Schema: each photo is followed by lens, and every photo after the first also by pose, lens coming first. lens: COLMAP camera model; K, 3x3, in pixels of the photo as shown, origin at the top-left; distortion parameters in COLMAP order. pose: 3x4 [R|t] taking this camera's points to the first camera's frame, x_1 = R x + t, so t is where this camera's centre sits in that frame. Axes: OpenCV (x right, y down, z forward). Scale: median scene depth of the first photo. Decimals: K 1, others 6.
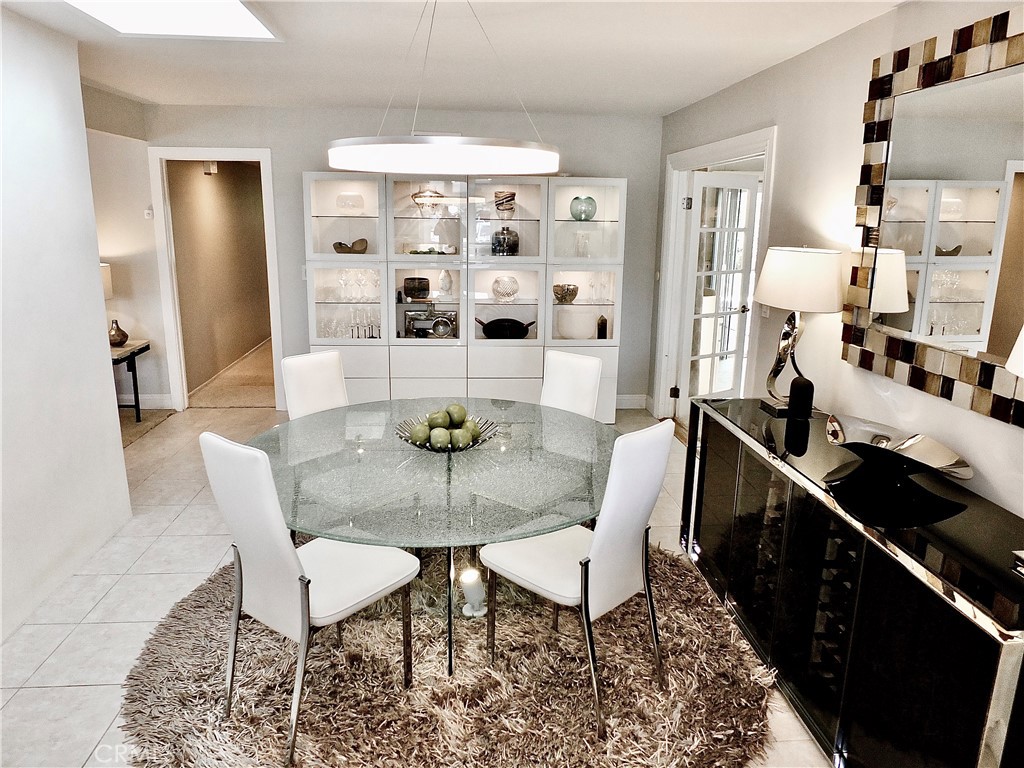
lens RADIAL K [[703.3, 0, 512.0], [0, 703.3, 384.0], [0, 0, 1]] dist [-0.021703, 0.003533]
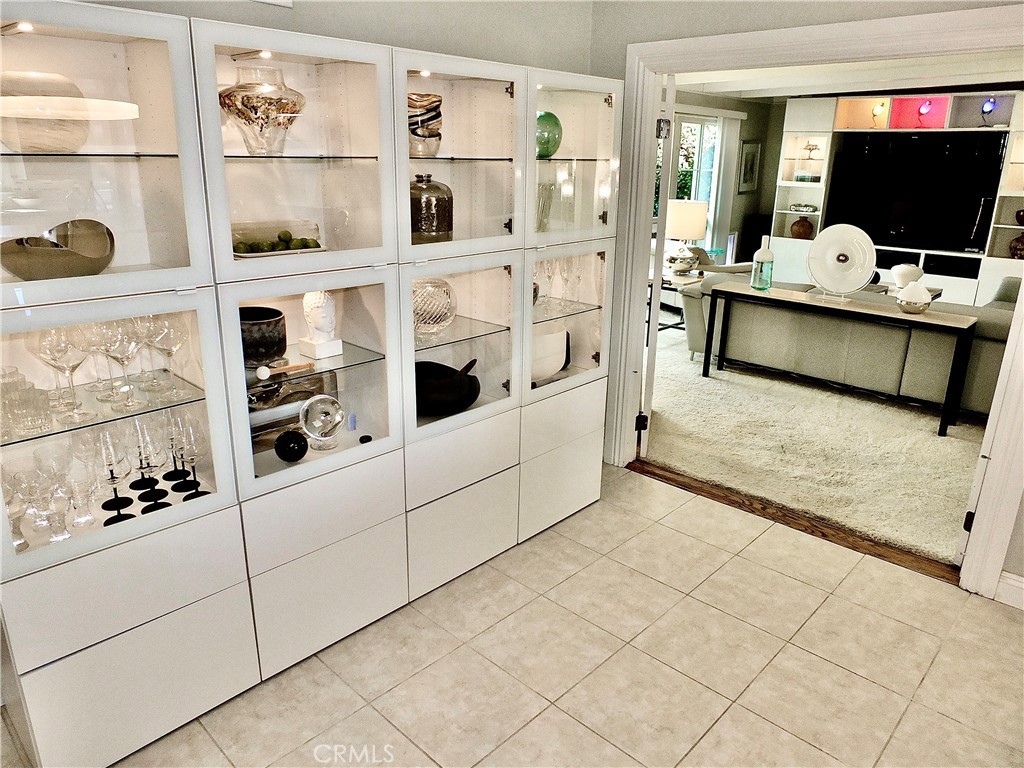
lens RADIAL K [[703.3, 0, 512.0], [0, 703.3, 384.0], [0, 0, 1]] dist [-0.021703, 0.003533]
pose [[0.743973, -0.217908, 0.631680, -0.291370], [0.153490, 0.975785, 0.155837, -0.155272], [-0.650342, -0.018982, 0.759404, 0.622483]]
